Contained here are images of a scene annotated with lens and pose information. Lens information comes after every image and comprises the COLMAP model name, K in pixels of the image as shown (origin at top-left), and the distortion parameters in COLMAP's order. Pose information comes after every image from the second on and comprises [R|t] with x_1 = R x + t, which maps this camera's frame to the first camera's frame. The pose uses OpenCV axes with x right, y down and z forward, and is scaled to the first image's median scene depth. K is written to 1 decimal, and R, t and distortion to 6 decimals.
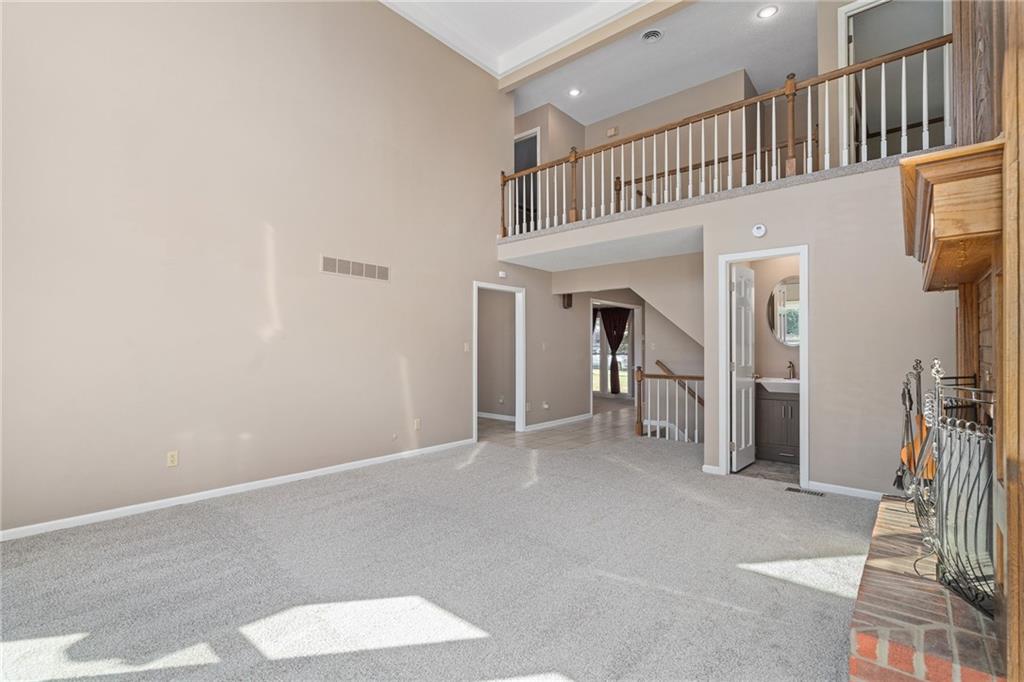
lens RADIAL K [[465.6, 0, 510.4], [0, 465.6, 347.7], [0, 0, 1]] dist [0.009423, 0.000863]
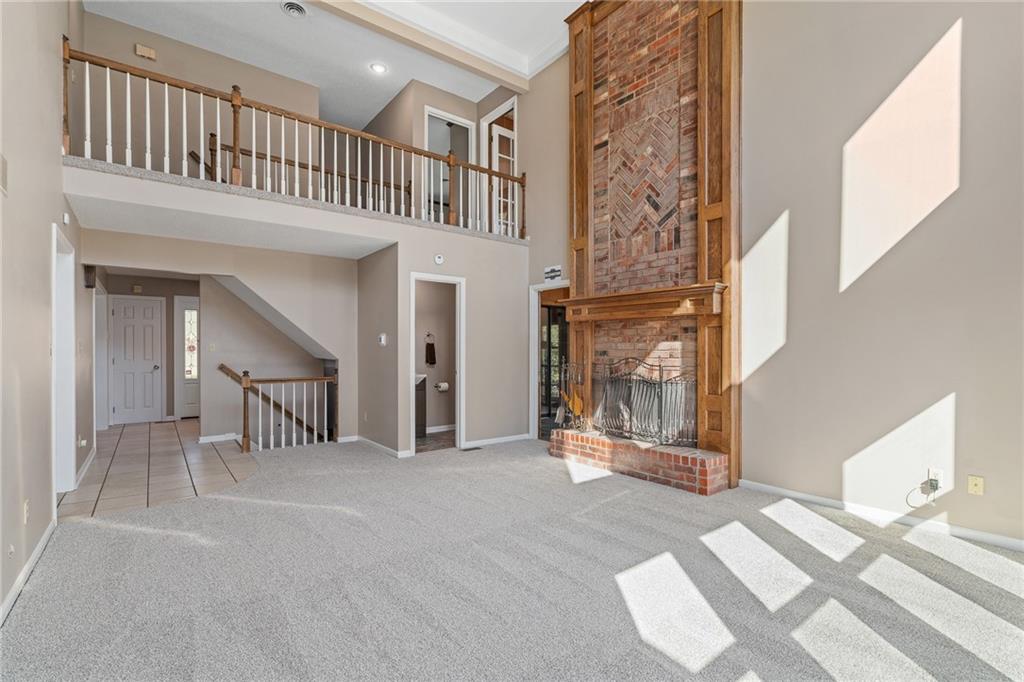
lens RADIAL K [[465.6, 0, 510.2], [0, 465.6, 344.1], [0, 0, 1]] dist [0.009423, 0.000863]
pose [[0.210181, 0.018550, 0.977487, -0.627674], [0.000408, 0.999818, -0.019062, 0.008906], [-0.977662, 0.004406, 0.210135, 0.482087]]
